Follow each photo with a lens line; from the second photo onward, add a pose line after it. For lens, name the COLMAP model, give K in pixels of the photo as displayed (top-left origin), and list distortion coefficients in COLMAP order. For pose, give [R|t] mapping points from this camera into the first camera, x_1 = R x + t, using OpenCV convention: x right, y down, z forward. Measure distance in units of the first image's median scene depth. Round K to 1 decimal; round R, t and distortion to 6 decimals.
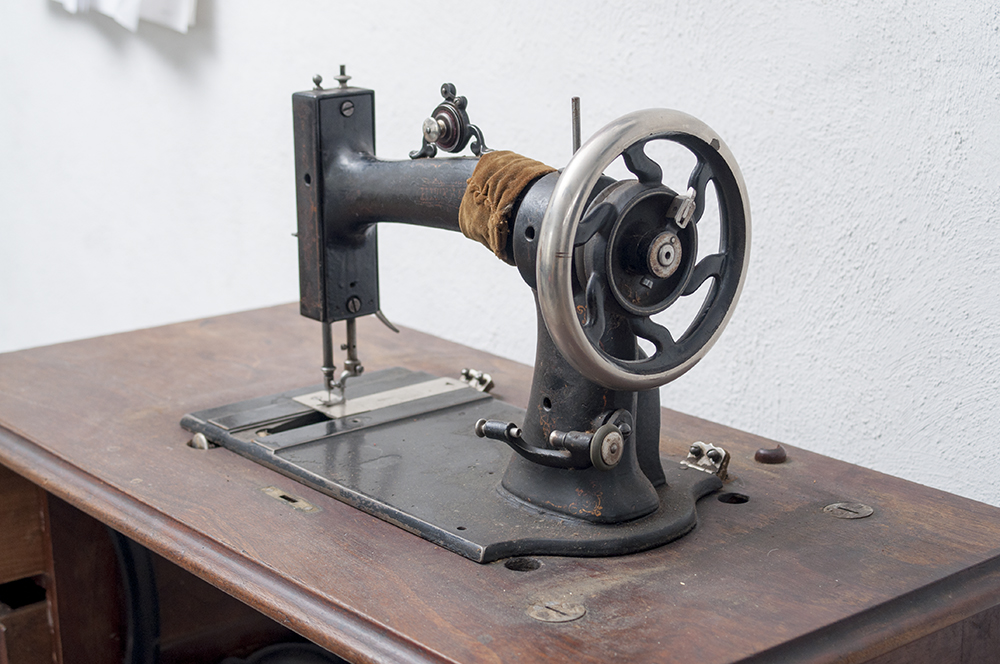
lens RADIAL K [[1778.1, 0, 499.6], [0, 1778.1, 333.3], [0, 0, 1]] dist [-0.071470, 0.000000]
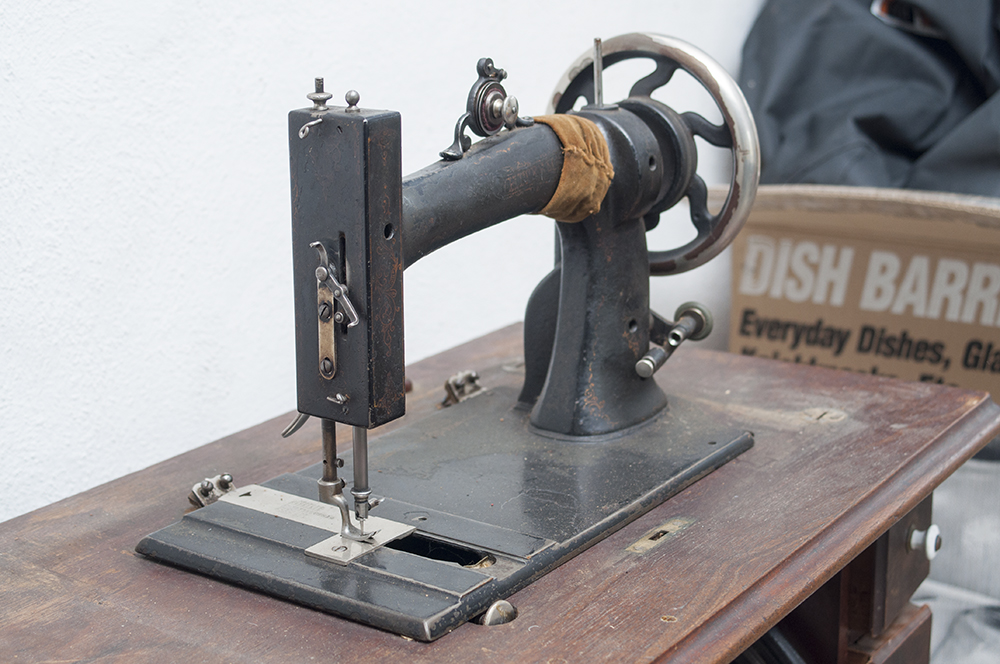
lens RADIAL K [[1660.1, 0, 500.7], [0, 1660.1, 329.3], [0, 0, 1]] dist [-0.092377, 0.000000]
pose [[-0.272385, -0.240164, 0.931734, -0.707510], [0.253147, 0.916346, 0.310203, -0.230820], [-0.928290, 0.320360, -0.188802, 1.016370]]
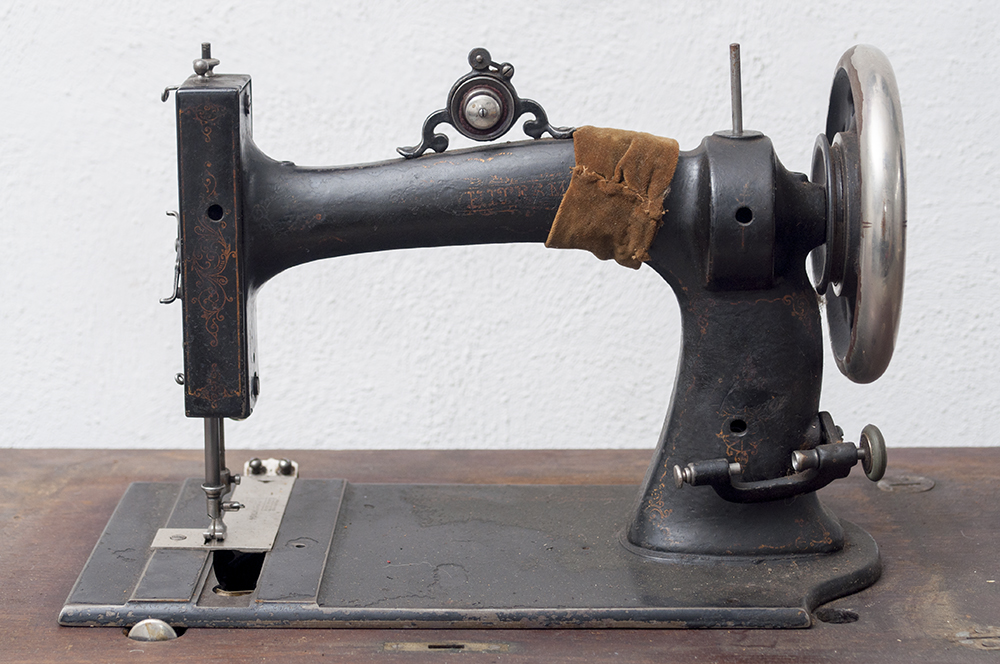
lens RADIAL K [[2449.6, 0, 505.3], [0, 2449.6, 334.2], [0, 0, 1]] dist [-0.003355, 0.000000]
pose [[0.648425, -0.172726, 0.741425, -0.686928], [0.189587, 0.979875, 0.062471, -0.072815], [-0.737294, 0.100057, 0.668121, 0.270714]]
